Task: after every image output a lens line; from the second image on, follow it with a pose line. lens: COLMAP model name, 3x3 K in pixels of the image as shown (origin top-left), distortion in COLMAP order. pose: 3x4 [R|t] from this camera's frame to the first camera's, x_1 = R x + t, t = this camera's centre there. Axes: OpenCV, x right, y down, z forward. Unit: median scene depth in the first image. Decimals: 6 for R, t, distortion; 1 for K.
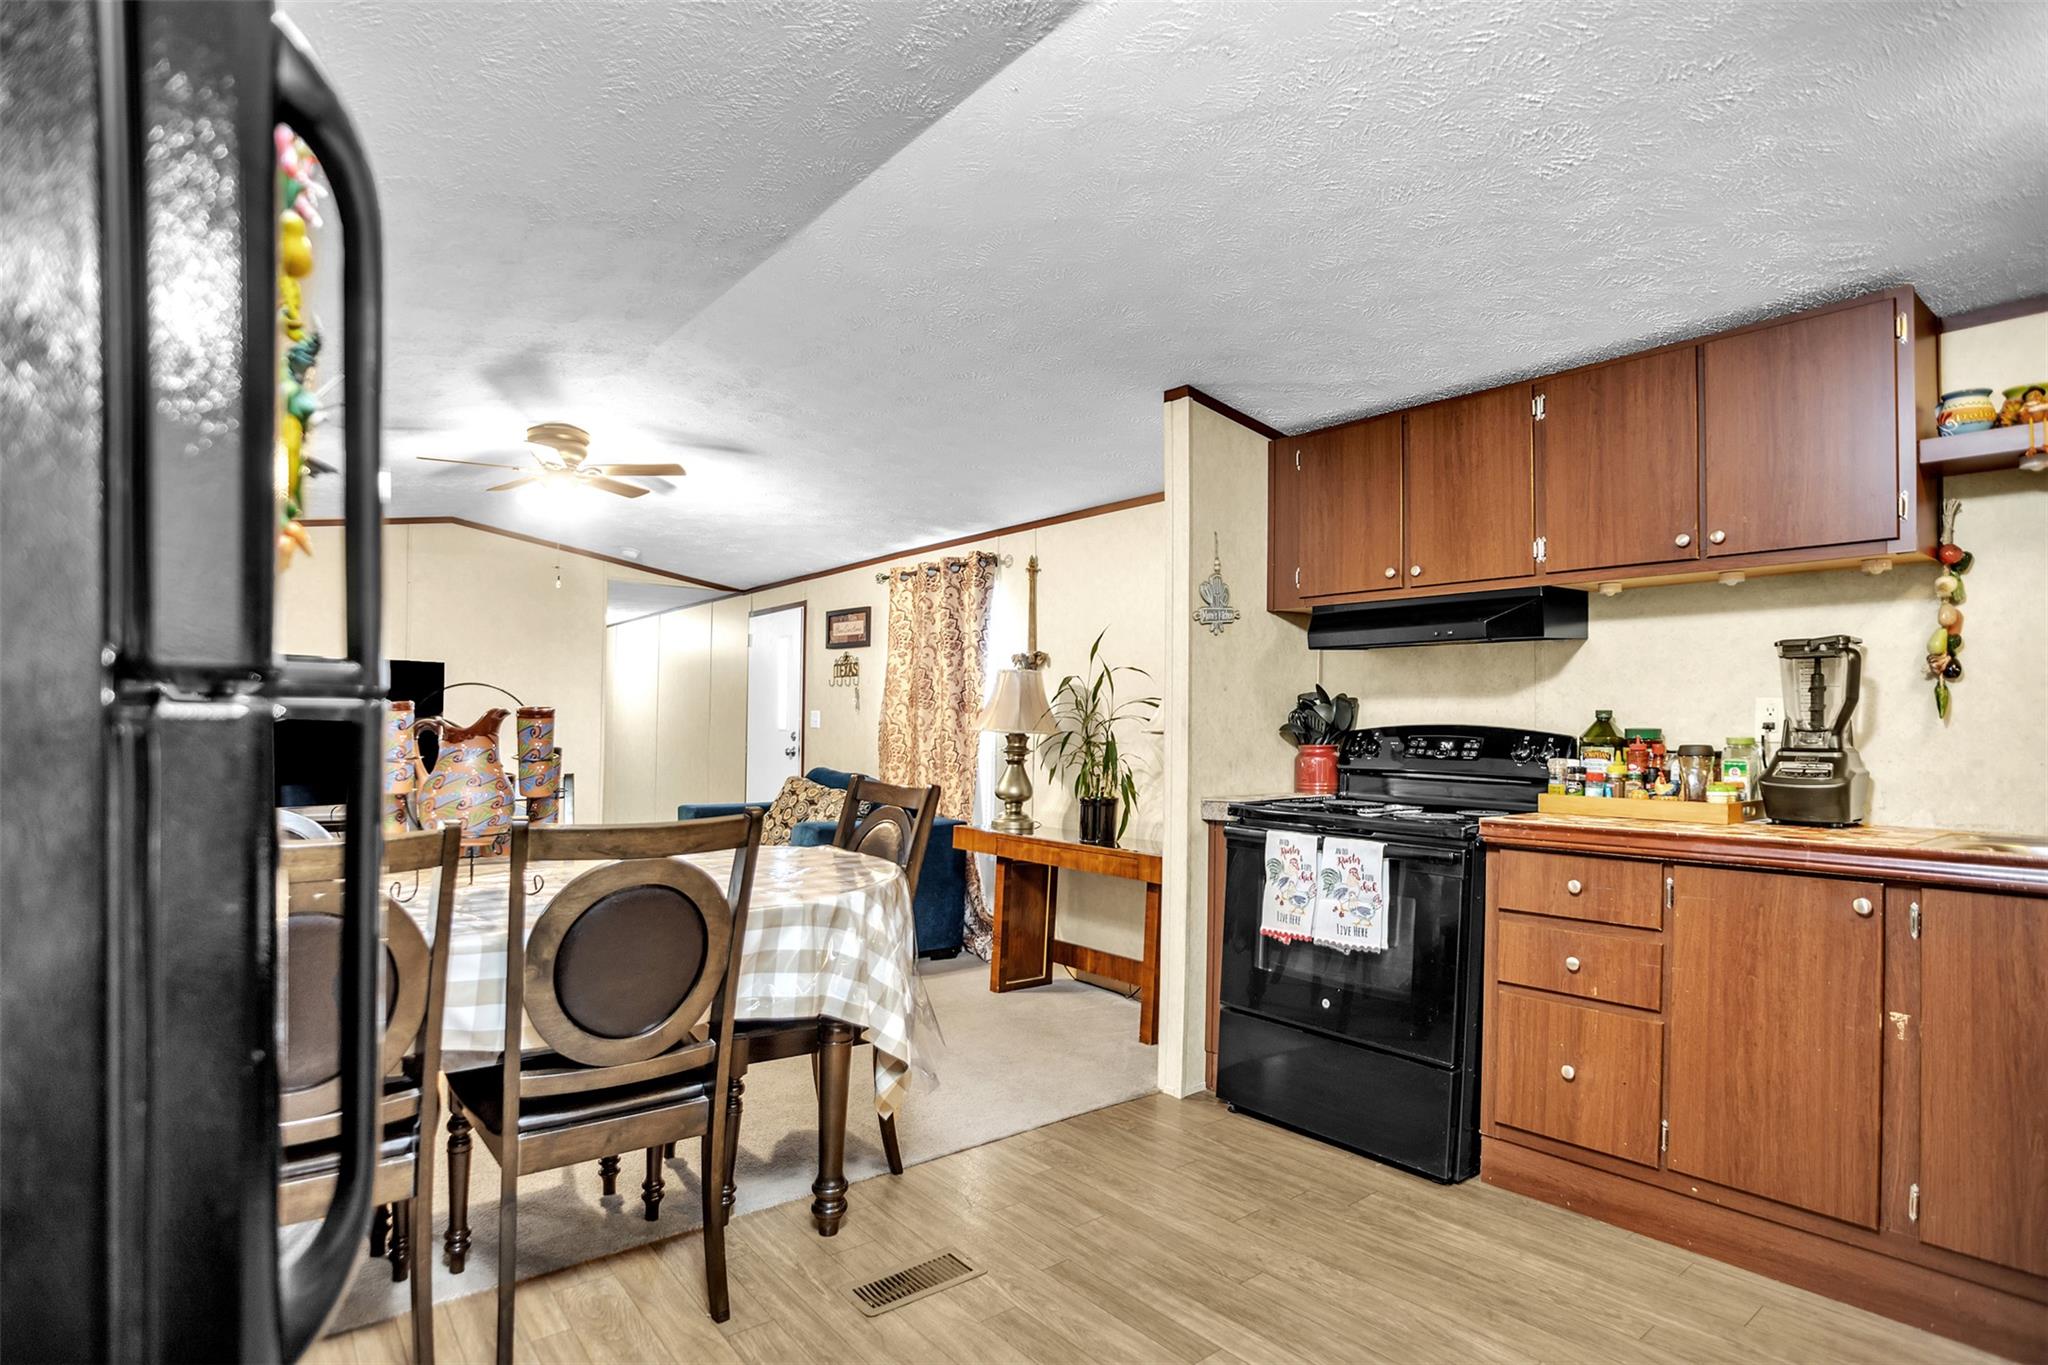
lens RADIAL K [[1038.7, 0, 1034.0], [0, 1038.7, 741.1], [0, 0, 1]] dist [-0.041609, 0.012927]
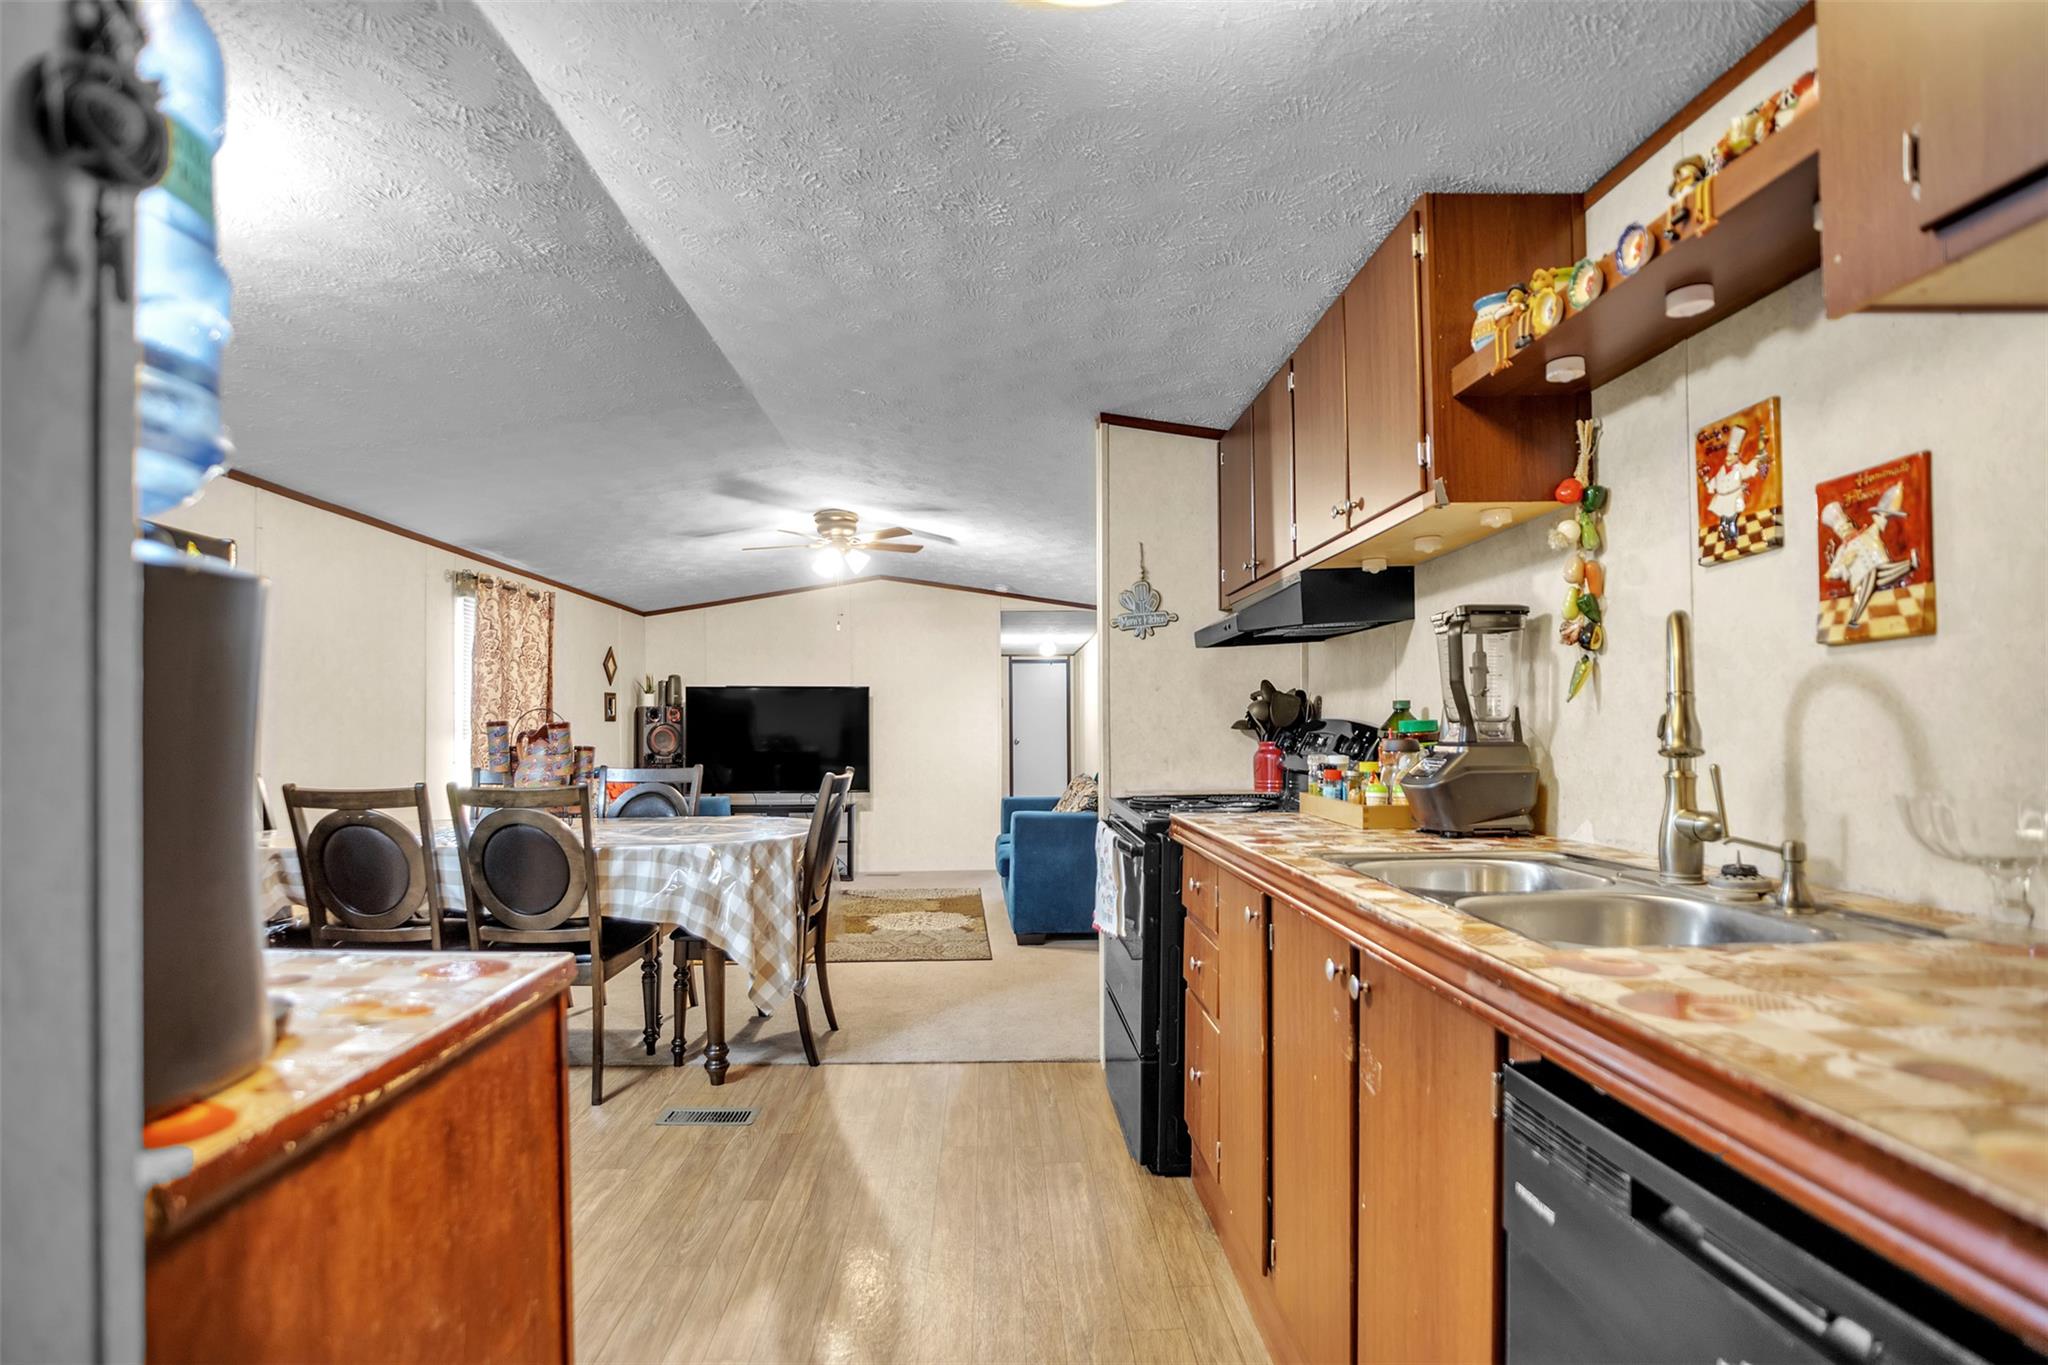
lens RADIAL K [[1038.7, 0, 984.8], [0, 1038.7, 712.8], [0, 0, 1]] dist [-0.041609, 0.012927]
pose [[0.786105, -0.022543, -0.617681, 0.877564], [0.003946, 0.999497, -0.031456, 0.007595], [0.618080, 0.022291, 0.785799, 0.082831]]
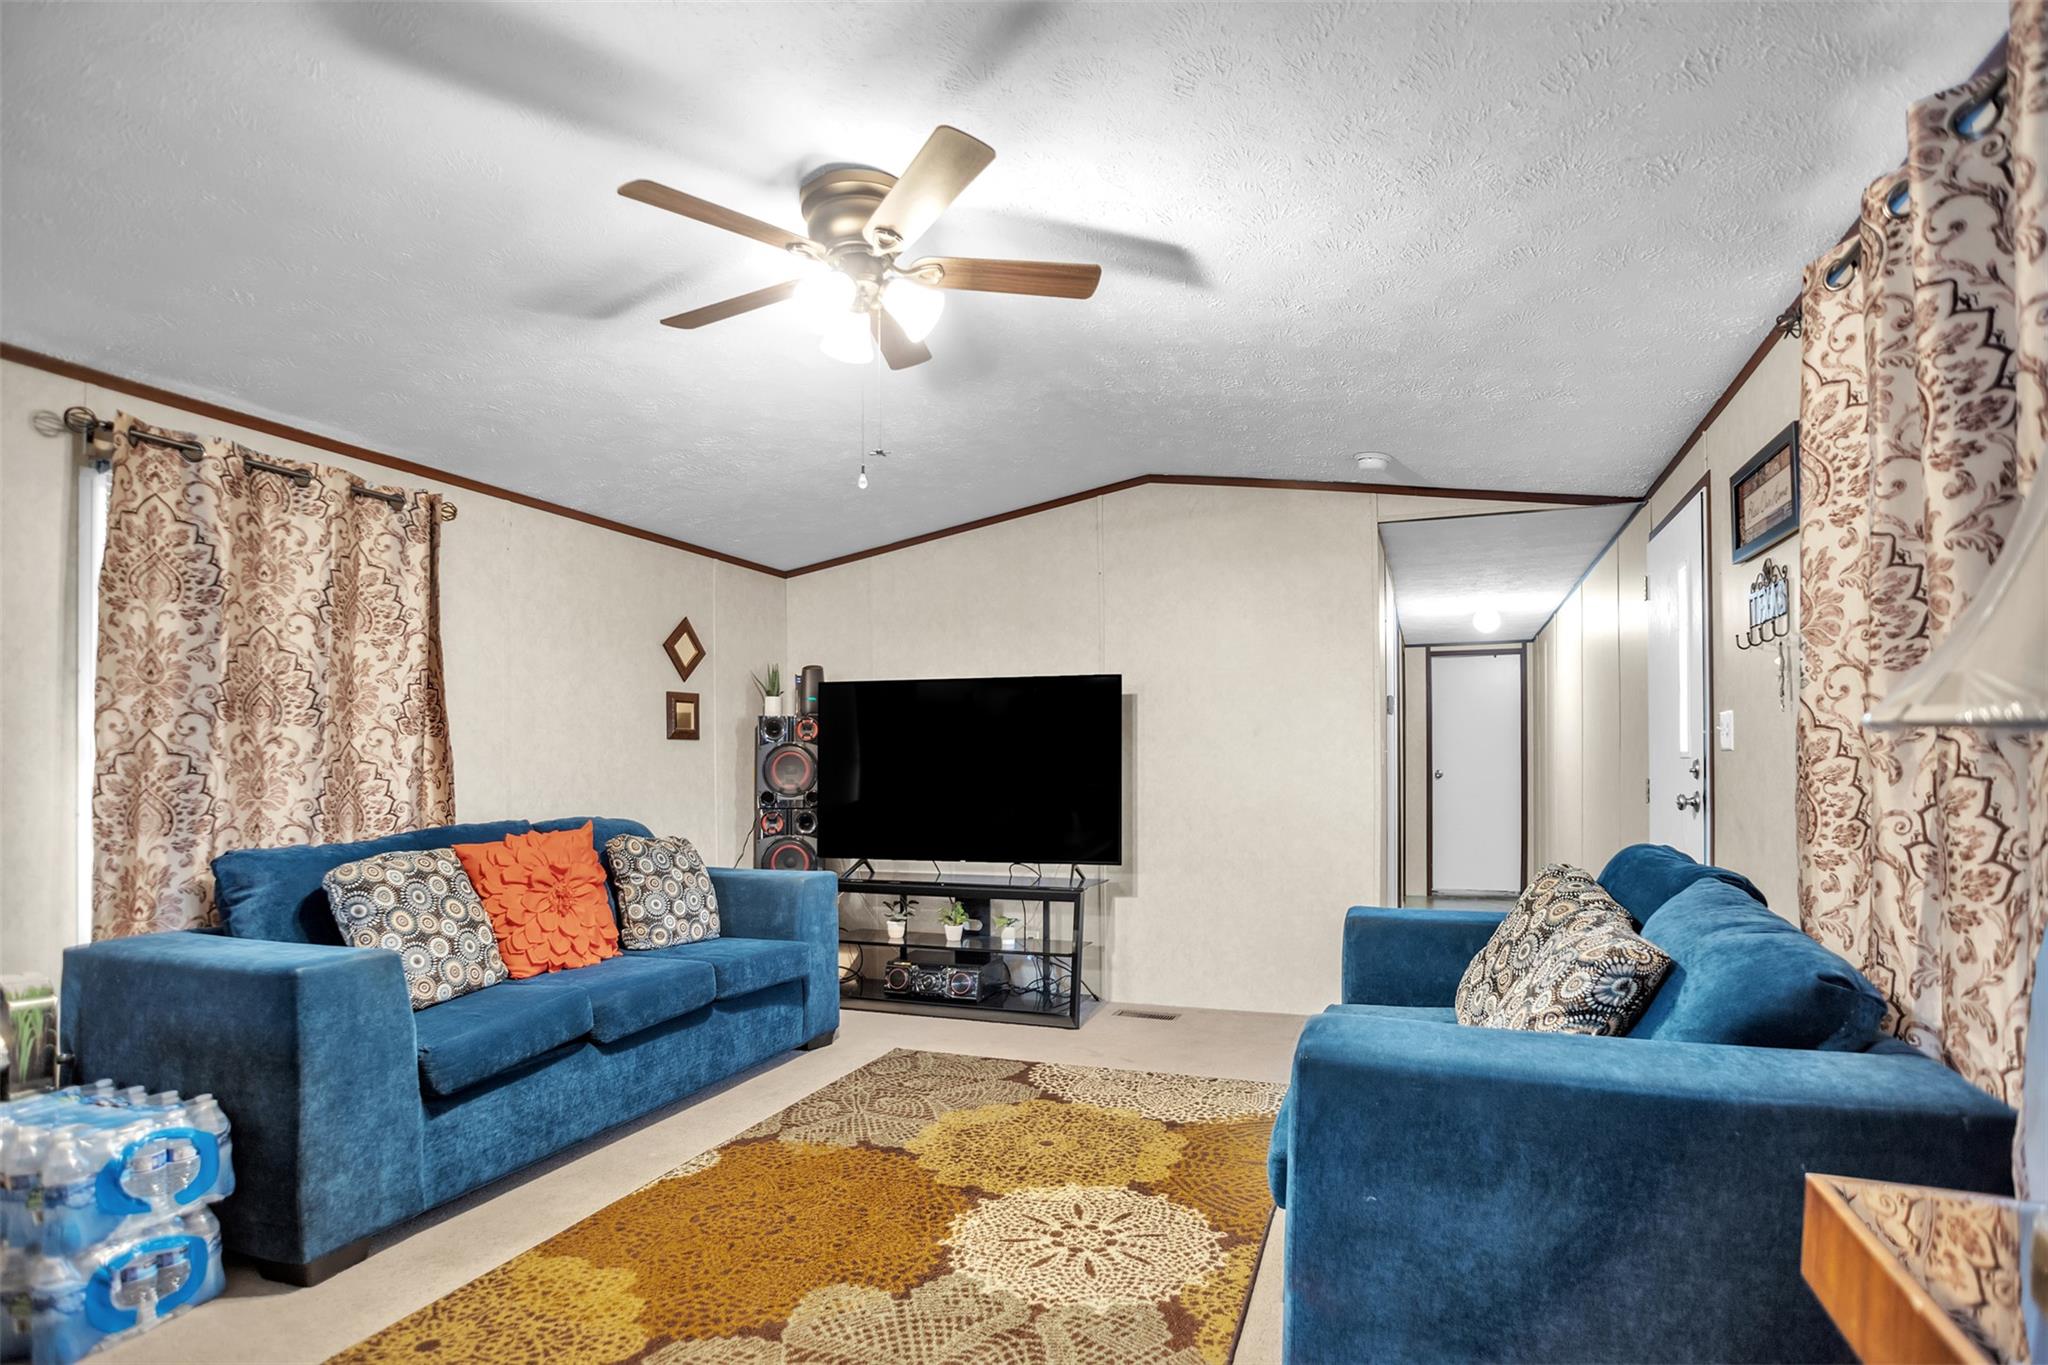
lens RADIAL K [[1038.7, 0, 994.2], [0, 1038.7, 765.0], [0, 0, 1]] dist [-0.041609, 0.012927]
pose [[0.485694, -0.016069, -0.873981, 0.062136], [0.001936, 0.999848, -0.017307, 0.011166], [0.874127, 0.006713, 0.485651, 1.320681]]
